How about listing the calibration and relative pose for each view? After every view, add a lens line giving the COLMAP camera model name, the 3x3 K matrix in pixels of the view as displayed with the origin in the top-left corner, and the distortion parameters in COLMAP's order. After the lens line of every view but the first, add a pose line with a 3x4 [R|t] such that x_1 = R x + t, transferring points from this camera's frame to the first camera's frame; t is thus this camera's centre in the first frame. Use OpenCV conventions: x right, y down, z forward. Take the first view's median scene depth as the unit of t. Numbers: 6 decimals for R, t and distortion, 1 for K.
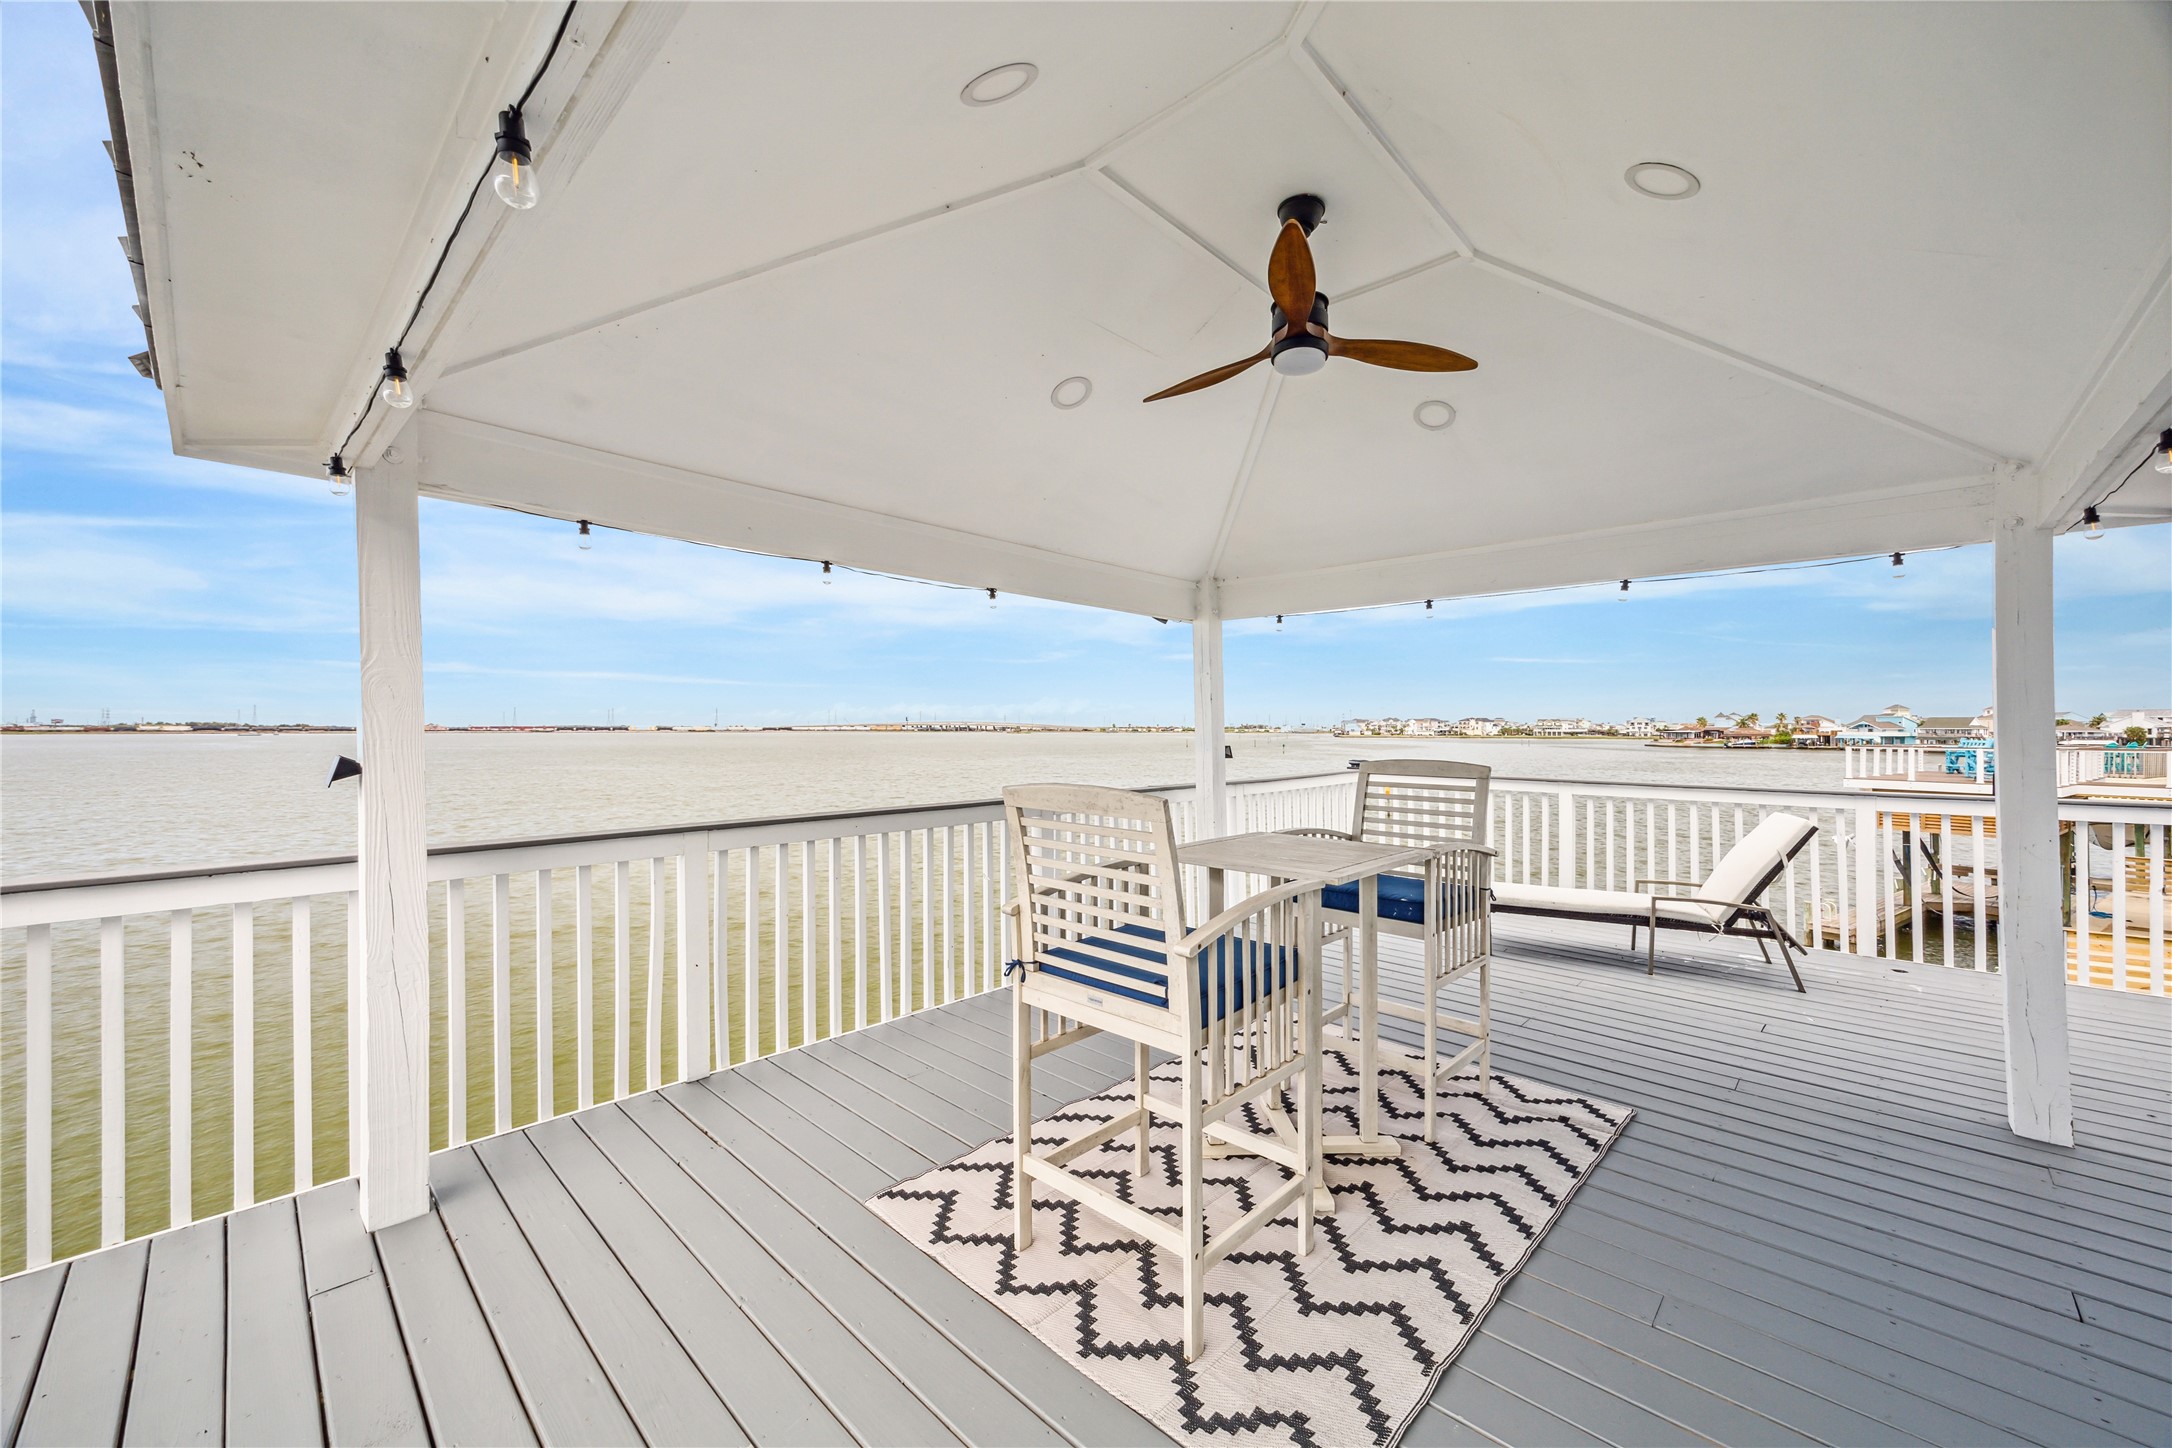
lens RADIAL K [[830.1, 0, 1101.0], [0, 830.1, 727.4], [0, 0, 1]] dist [0.002452, 0.000169]
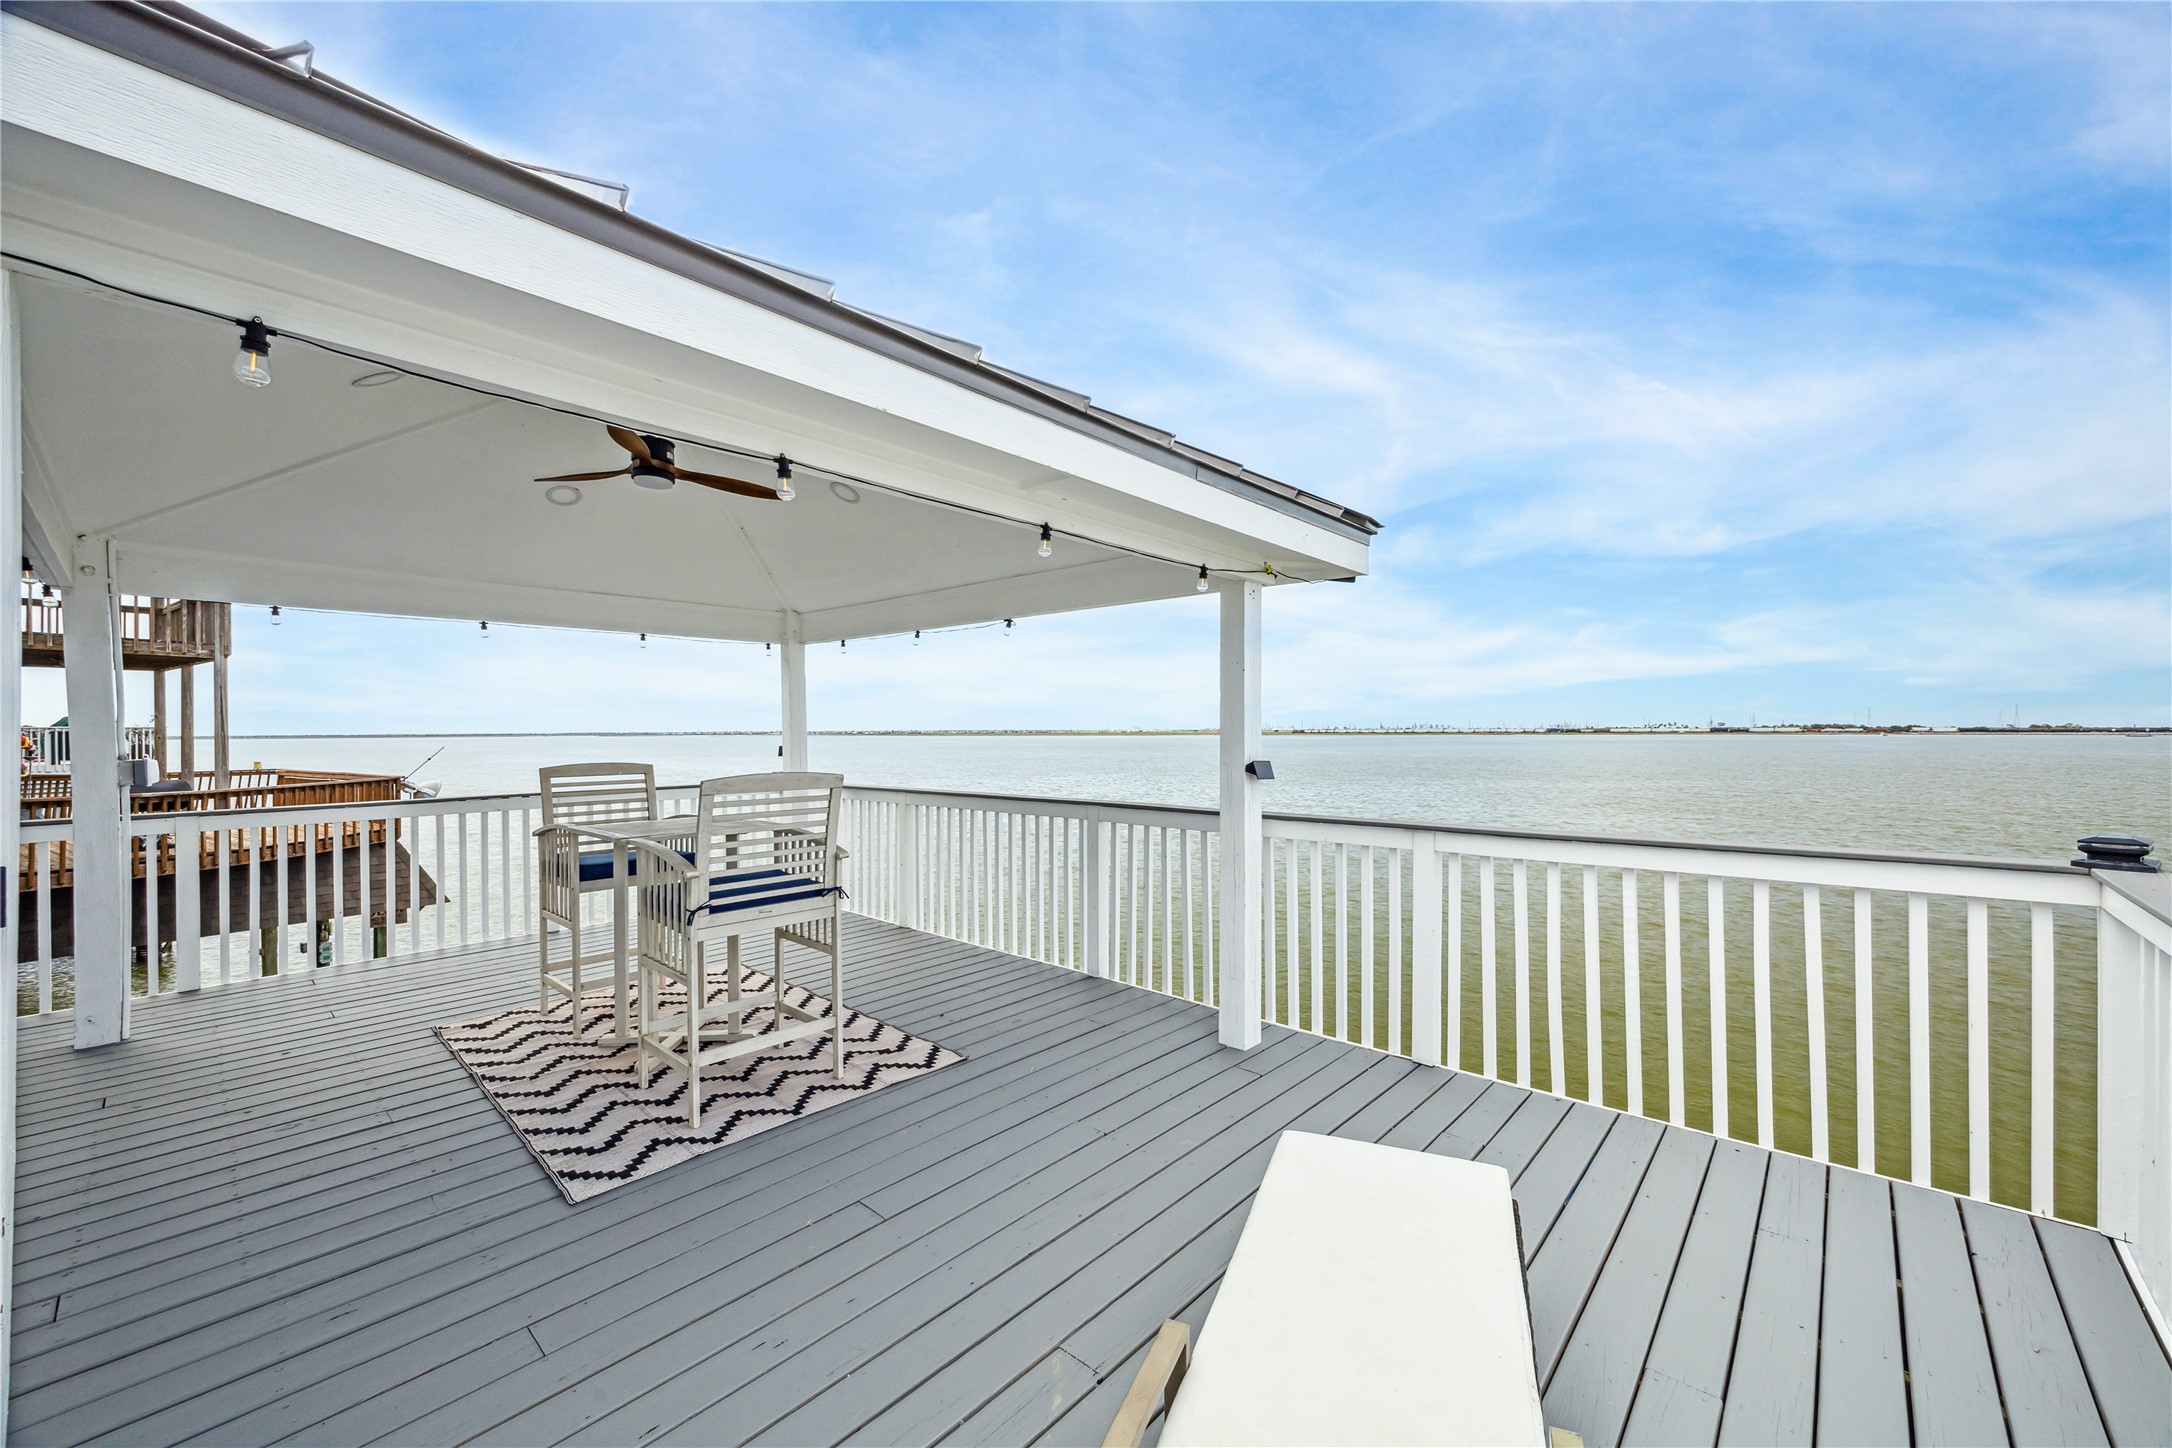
lens RADIAL K [[830.1, 0, 1101.0], [0, 830.1, 727.4], [0, 0, 1]] dist [0.002452, 0.000169]
pose [[0.025534, -0.002728, -0.999670, 1.465278], [0.000248, 0.999996, -0.002722, -0.006002], [0.999674, -0.000179, 0.025534, 1.490016]]
